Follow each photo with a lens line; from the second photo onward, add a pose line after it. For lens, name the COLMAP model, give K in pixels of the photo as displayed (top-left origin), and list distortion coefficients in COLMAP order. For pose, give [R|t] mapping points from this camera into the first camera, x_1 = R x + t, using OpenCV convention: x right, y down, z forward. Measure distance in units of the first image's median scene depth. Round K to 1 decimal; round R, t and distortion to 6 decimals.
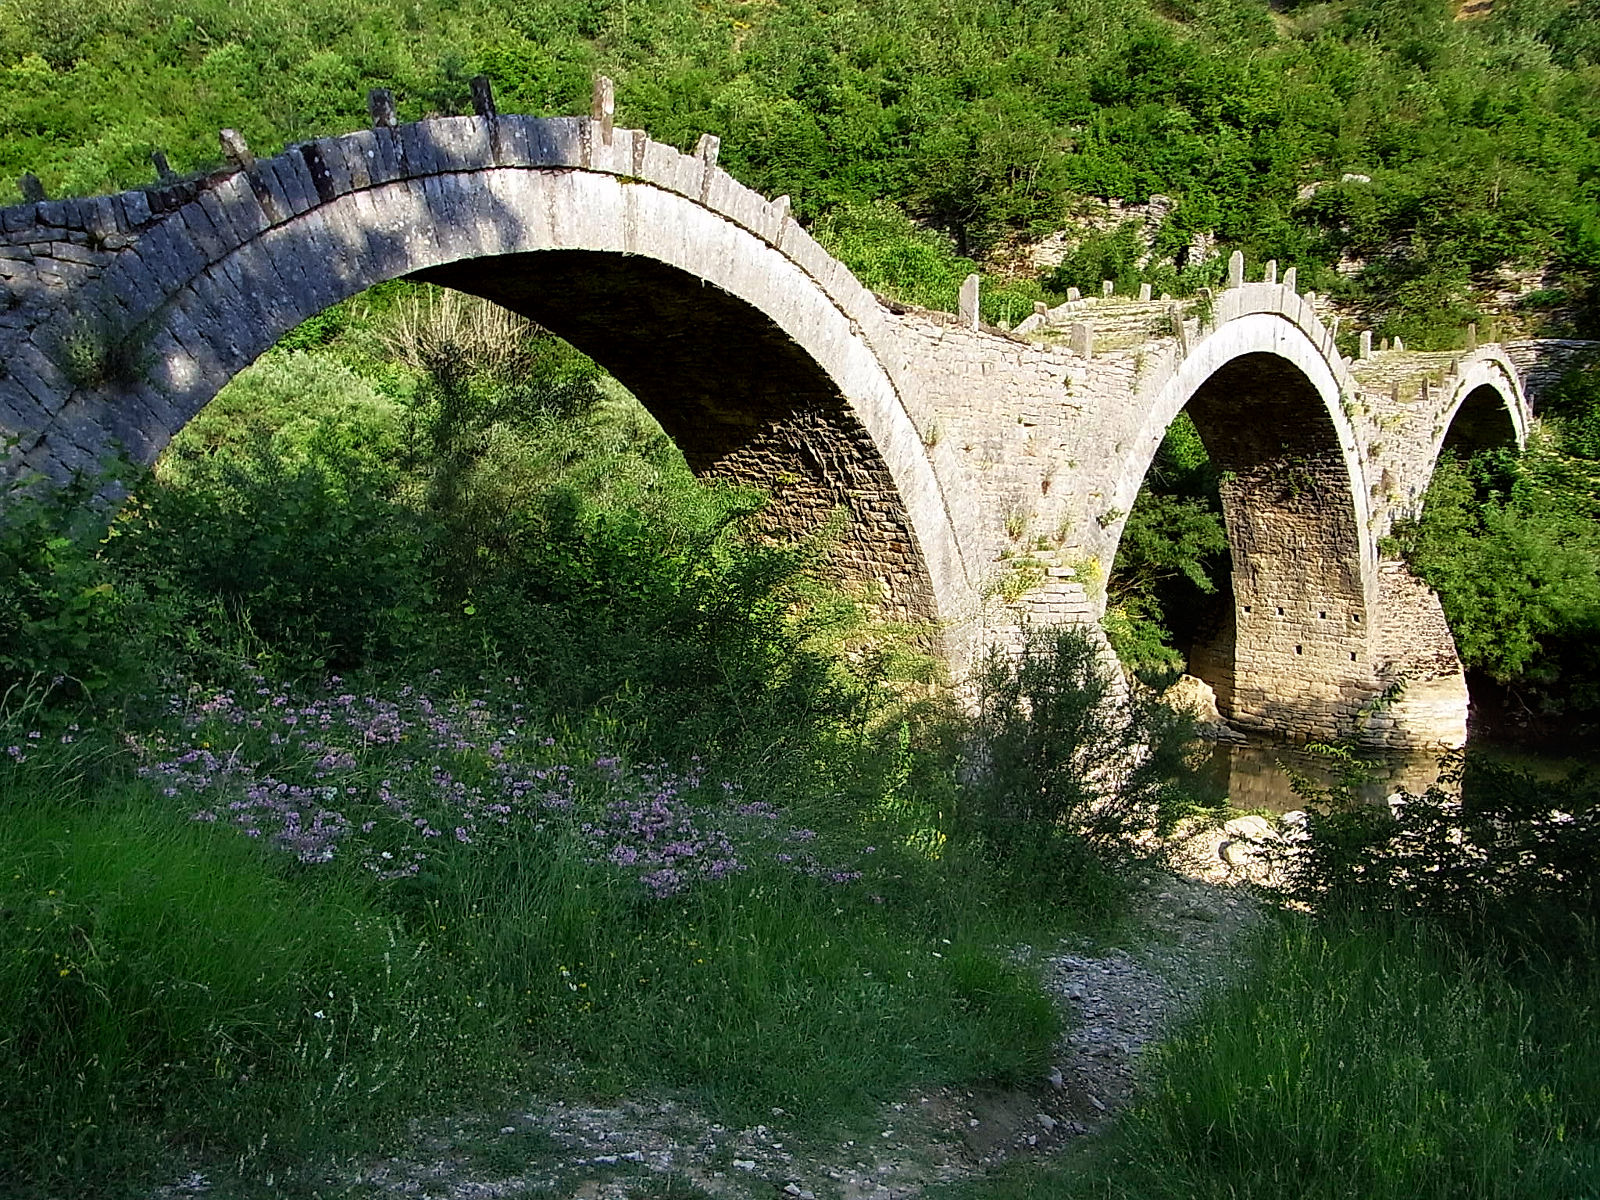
lens RADIAL K [[1469.5, 0, 926.0], [0, 1469.5, 569.7], [0, 0, 1]] dist [-0.048175, 0.035429]
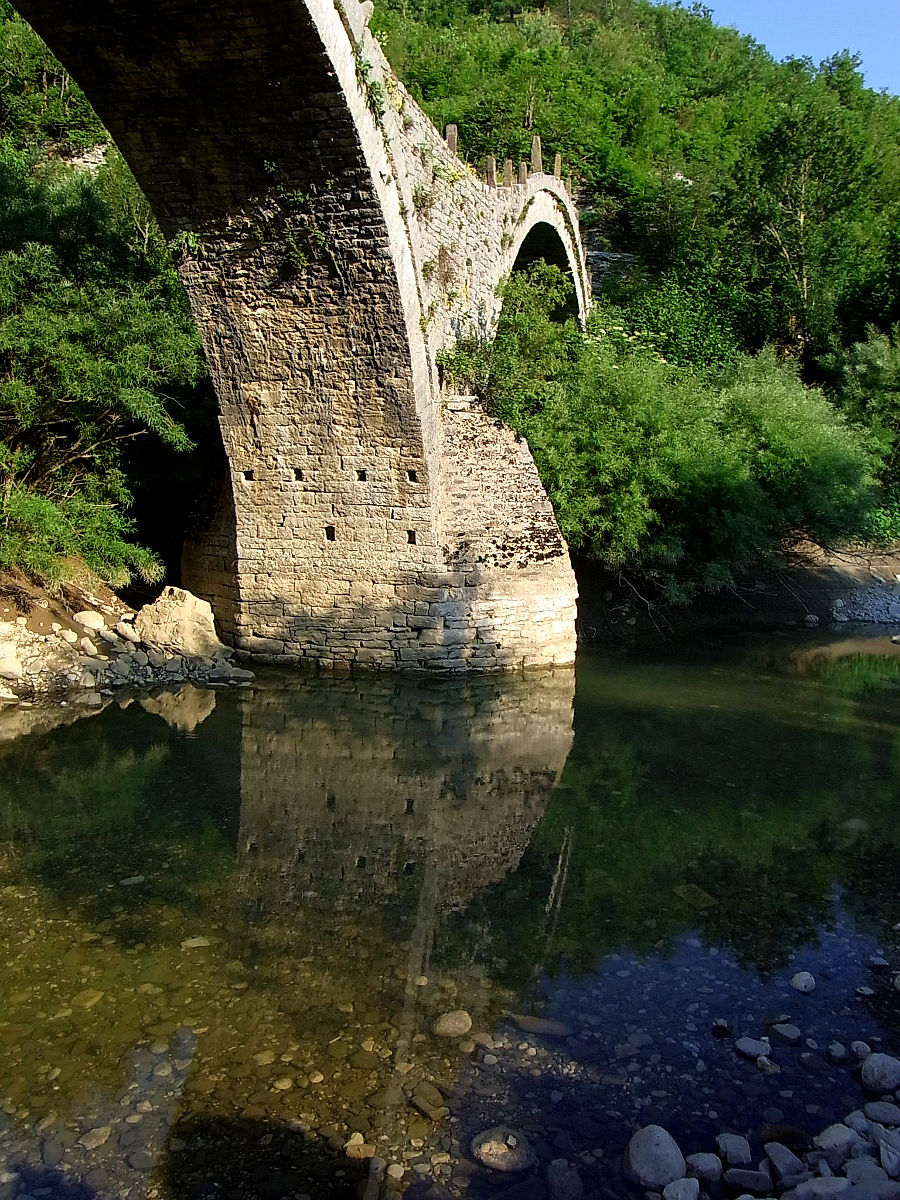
lens RADIAL K [[943.7, 0, 439.9], [0, 943.7, 606.3], [0, 0, 1]] dist [-0.080056, -0.003311]
pose [[0.955267, -0.076100, 0.285785, 0.180258], [0.056719, 0.995531, 0.075503, 0.058391], [-0.290254, -0.055916, 0.955315, 0.589673]]
